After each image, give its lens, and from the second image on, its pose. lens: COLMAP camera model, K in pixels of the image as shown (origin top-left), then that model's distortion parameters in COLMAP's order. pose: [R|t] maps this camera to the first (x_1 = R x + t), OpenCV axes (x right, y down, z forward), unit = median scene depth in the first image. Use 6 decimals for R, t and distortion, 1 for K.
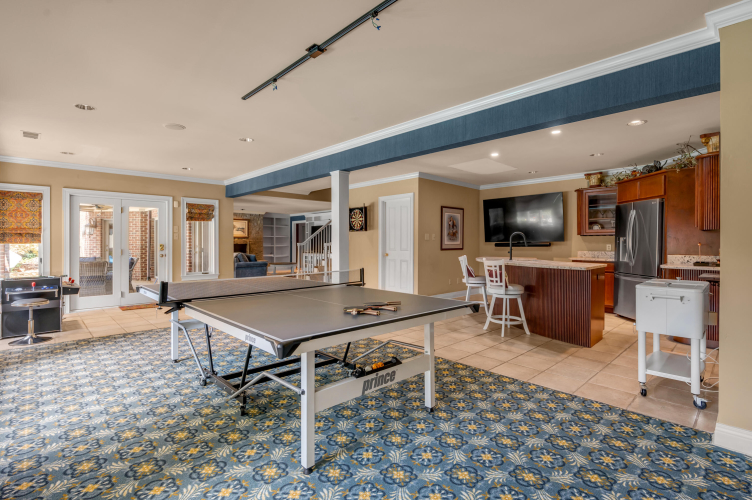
lens RADIAL K [[373.5, 0, 360.8], [0, 373.5, 240.2], [0, 0, 1]] dist [-0.001325, -0.000109]
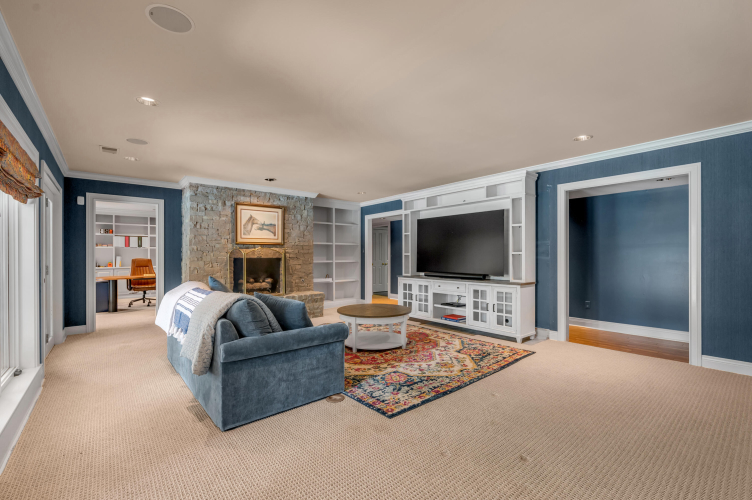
lens RADIAL K [[327.3, 0, 376.0], [0, 327.3, 250.0], [0, 0, 1]] dist [-0.000010, -0.000005]
pose [[0.999591, -0.001812, -0.028528, -0.171049], [0.001509, 0.999942, -0.010644, 0.004246], [0.028546, 0.010596, 0.999536, 0.584807]]
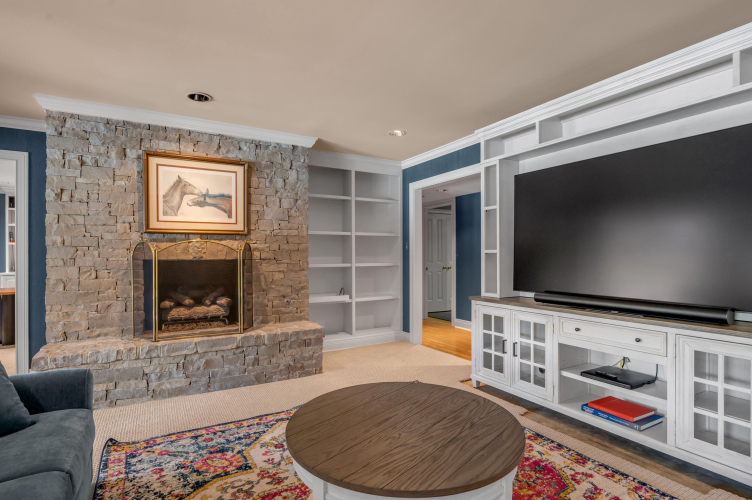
lens RADIAL K [[378.5, 0, 376.0], [0, 378.5, 250.0], [0, 0, 1]] dist [0.000000, -0.000017]
pose [[0.981264, -0.004613, -0.192610, -0.167515], [0.003866, 0.999983, -0.004255, 0.004810], [0.192627, 0.003430, 0.981266, 0.765815]]
